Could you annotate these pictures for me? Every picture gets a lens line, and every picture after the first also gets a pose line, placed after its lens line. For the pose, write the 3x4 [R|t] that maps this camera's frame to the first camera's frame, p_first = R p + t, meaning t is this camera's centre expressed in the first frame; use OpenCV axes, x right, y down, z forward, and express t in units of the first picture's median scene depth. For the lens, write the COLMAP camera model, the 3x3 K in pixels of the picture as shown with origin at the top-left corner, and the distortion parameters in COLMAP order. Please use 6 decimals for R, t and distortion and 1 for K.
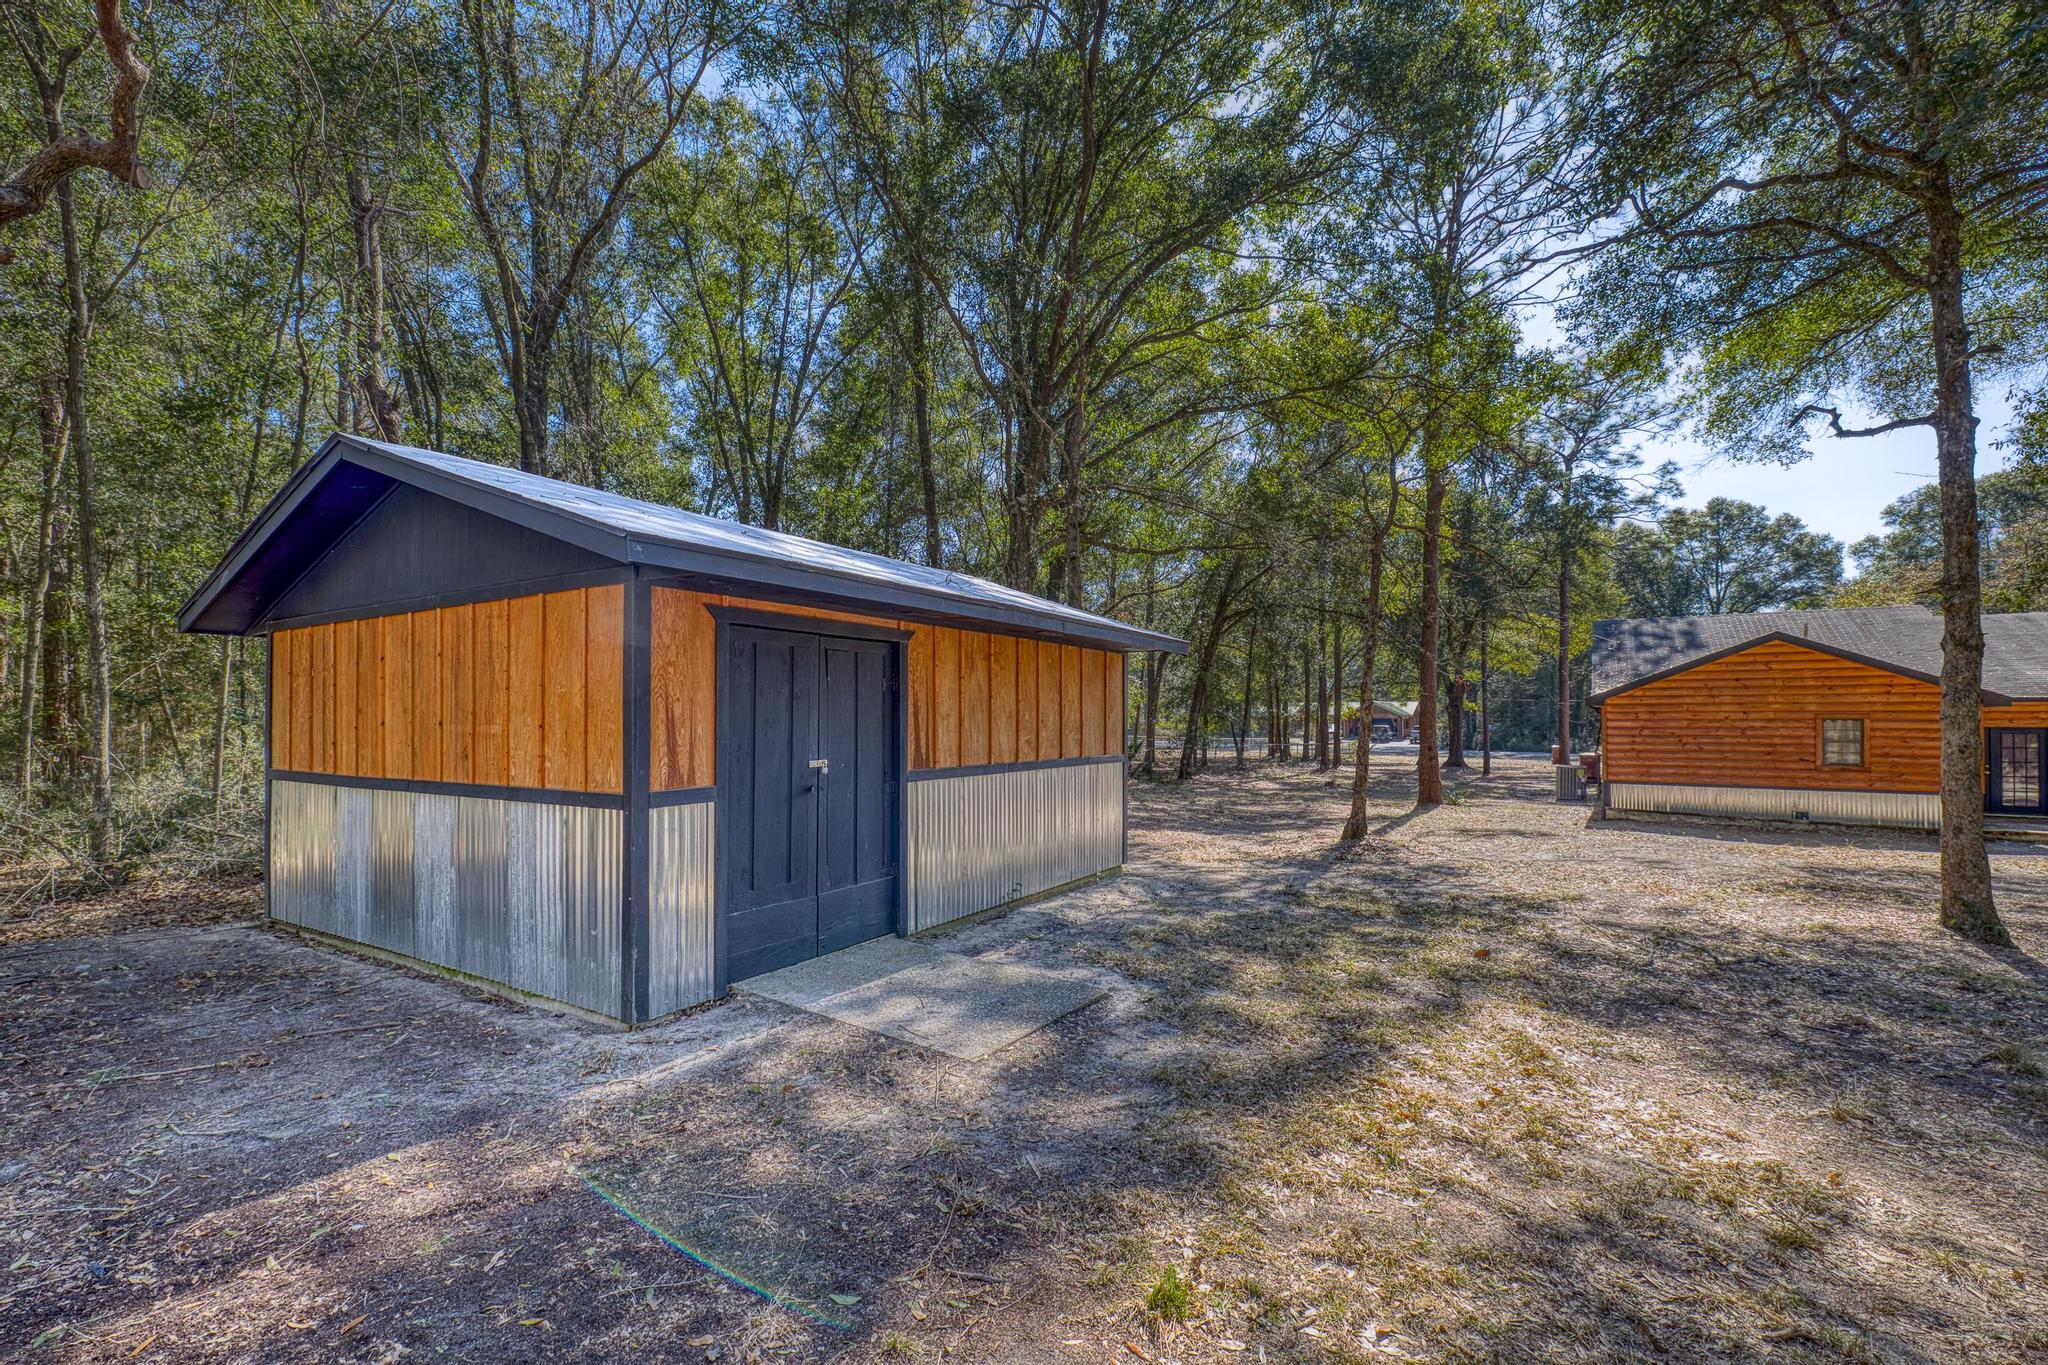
lens RADIAL K [[874.4, 0, 1018.1], [0, 874.4, 720.5], [0, 0, 1]] dist [0.002927, -0.000113]
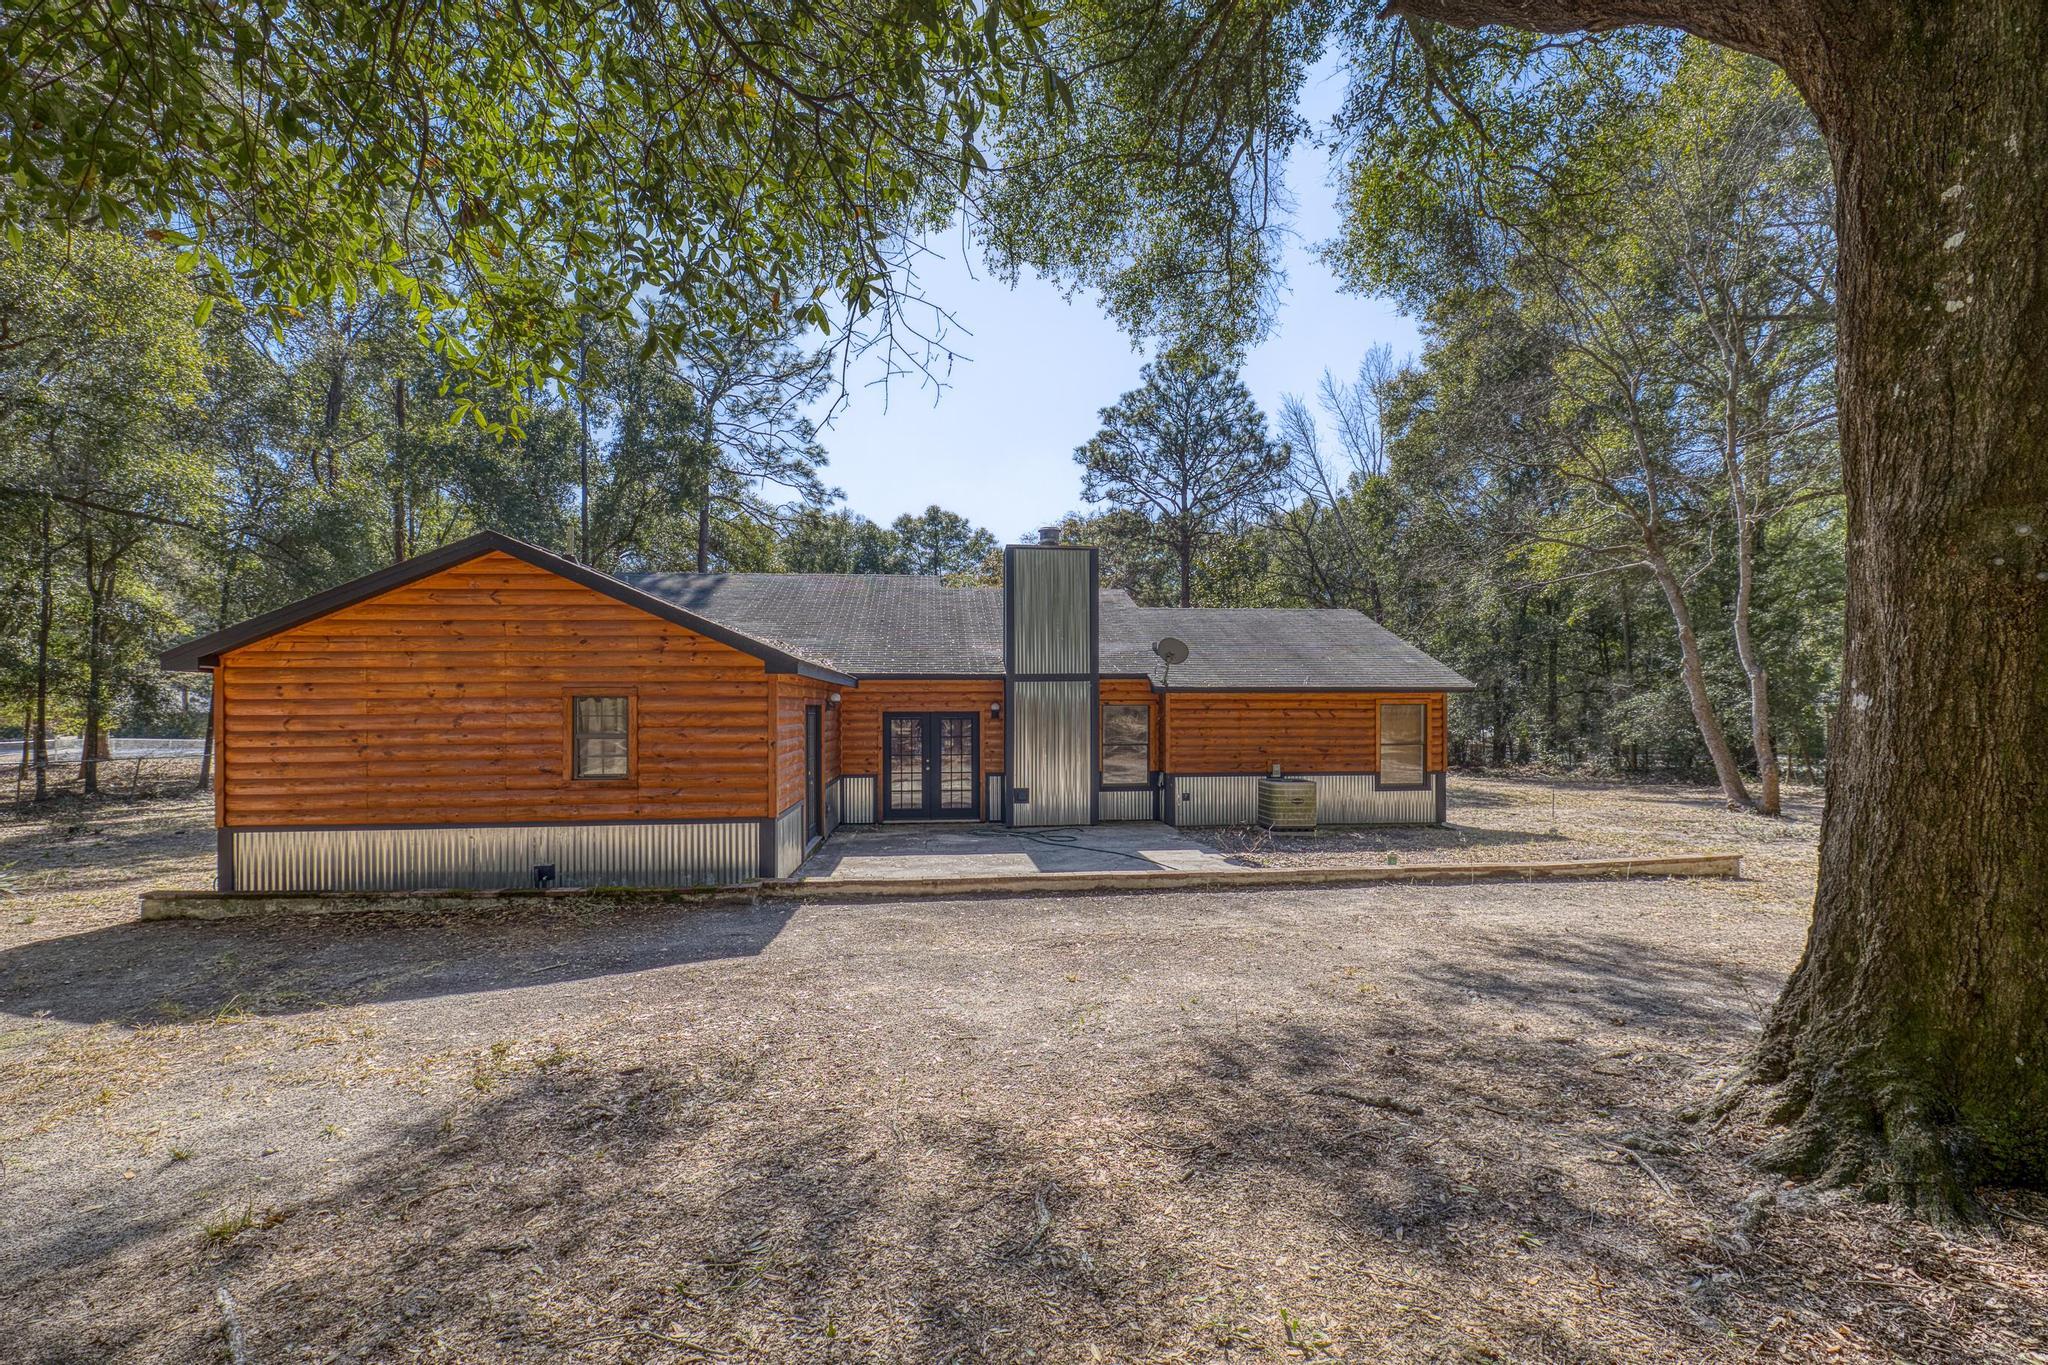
lens RADIAL K [[874.4, 0, 1014.7], [0, 874.4, 697.8], [0, 0, 1]] dist [0.002927, -0.000113]
pose [[0.779012, 0.005884, 0.626981, 0.604627], [0.007181, 0.999807, -0.018305, 0.008552], [-0.626968, 0.018762, 0.778819, 0.302241]]
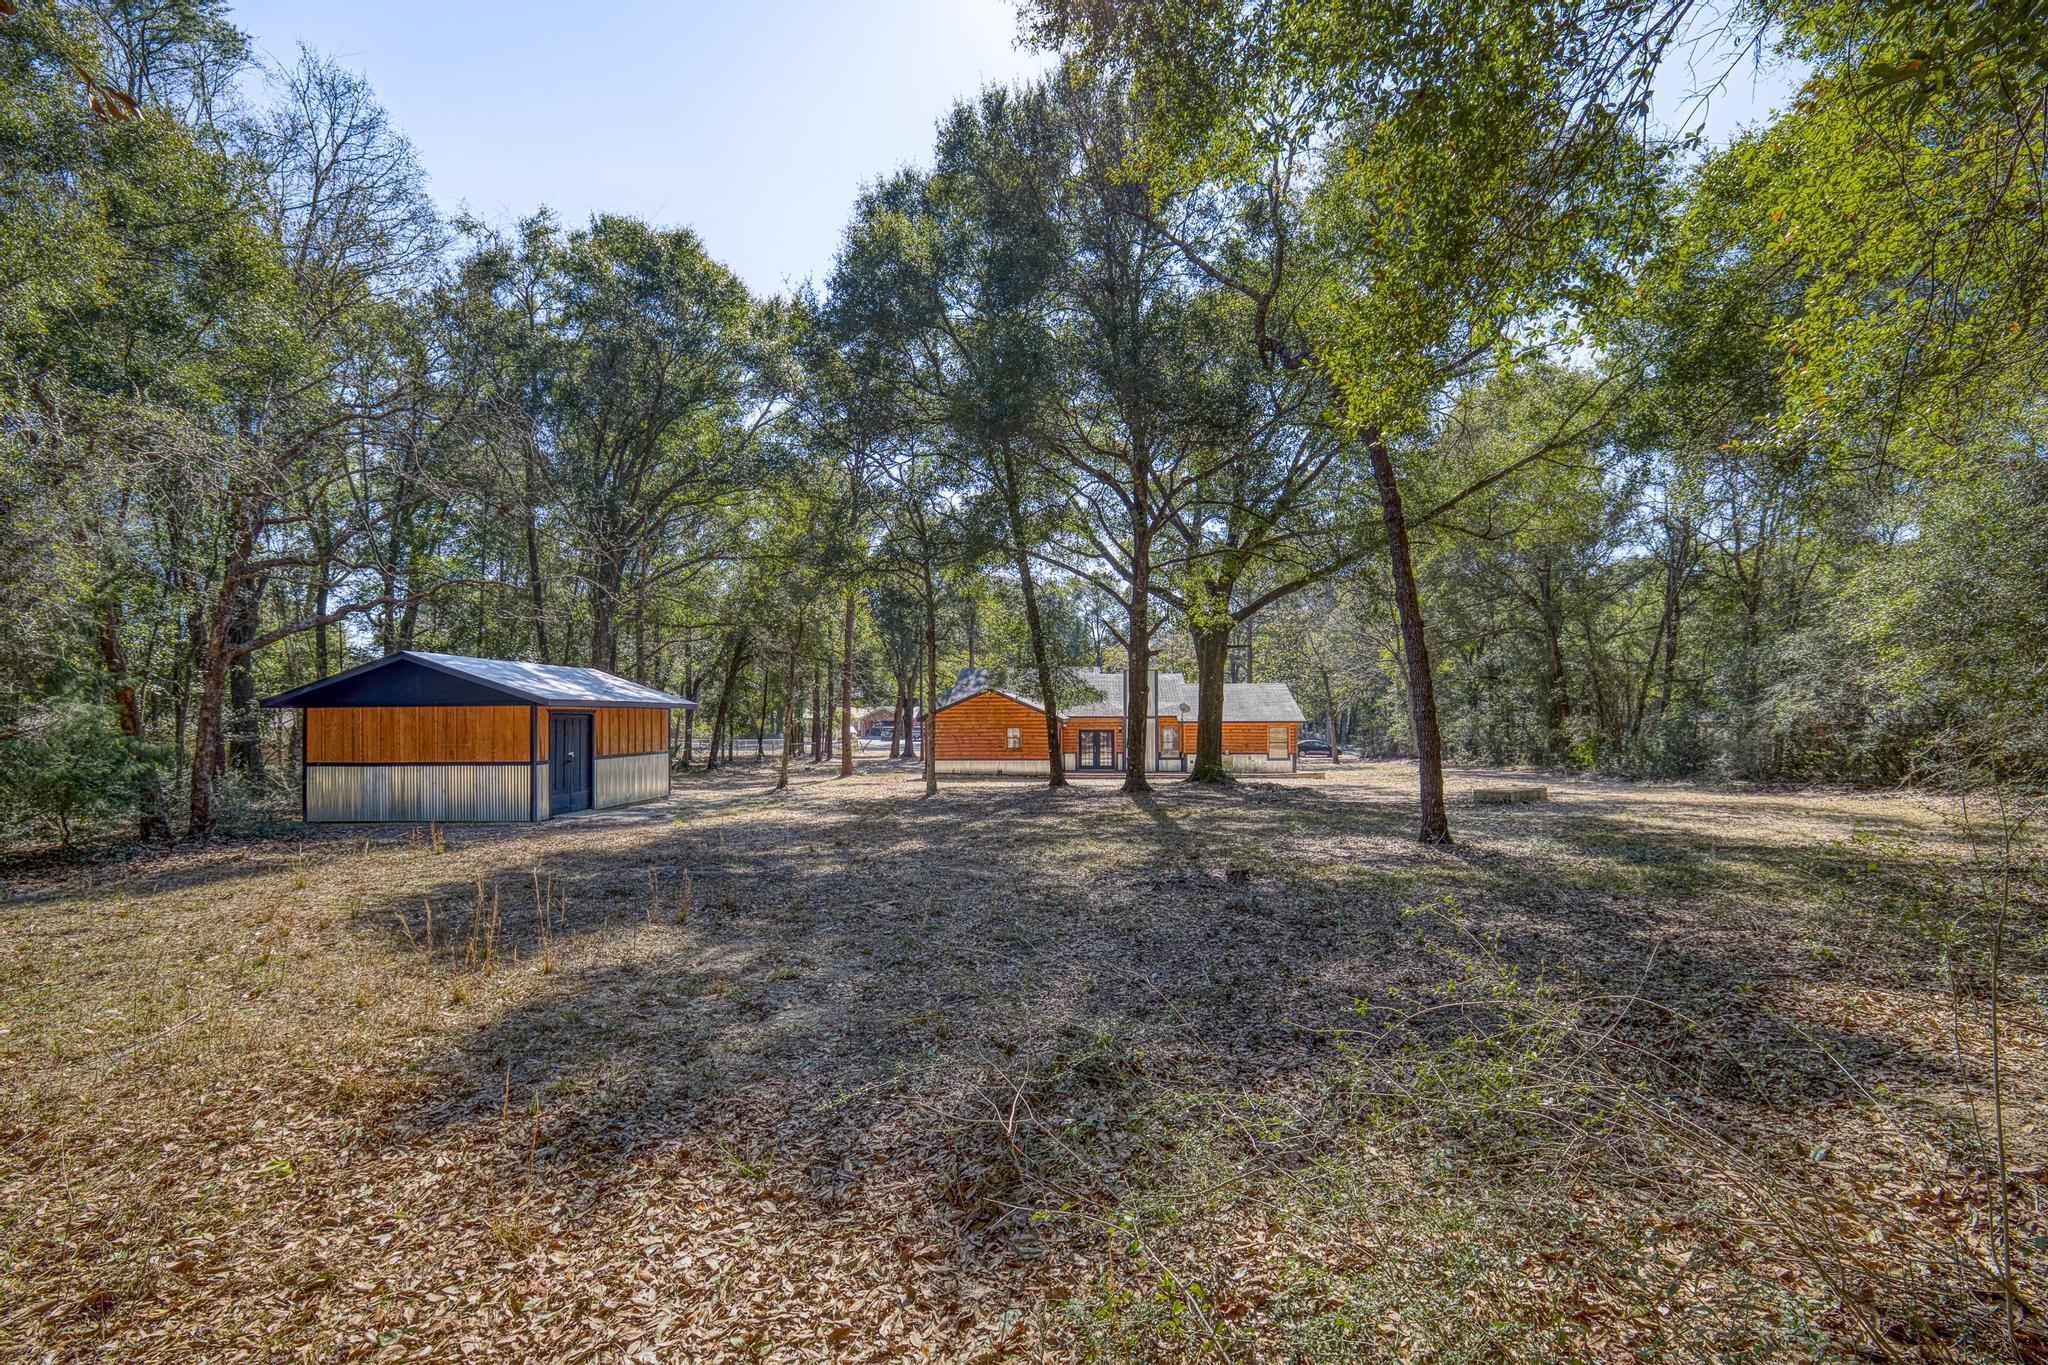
lens RADIAL K [[874.4, 0, 1010.8], [0, 874.4, 695.3], [0, 0, 1]] dist [0.002927, -0.000113]
pose [[0.878418, 0.006879, 0.477844, -0.092897], [0.006827, 0.999614, -0.026941, -0.018821], [-0.477844, 0.026928, 0.878032, -0.712762]]
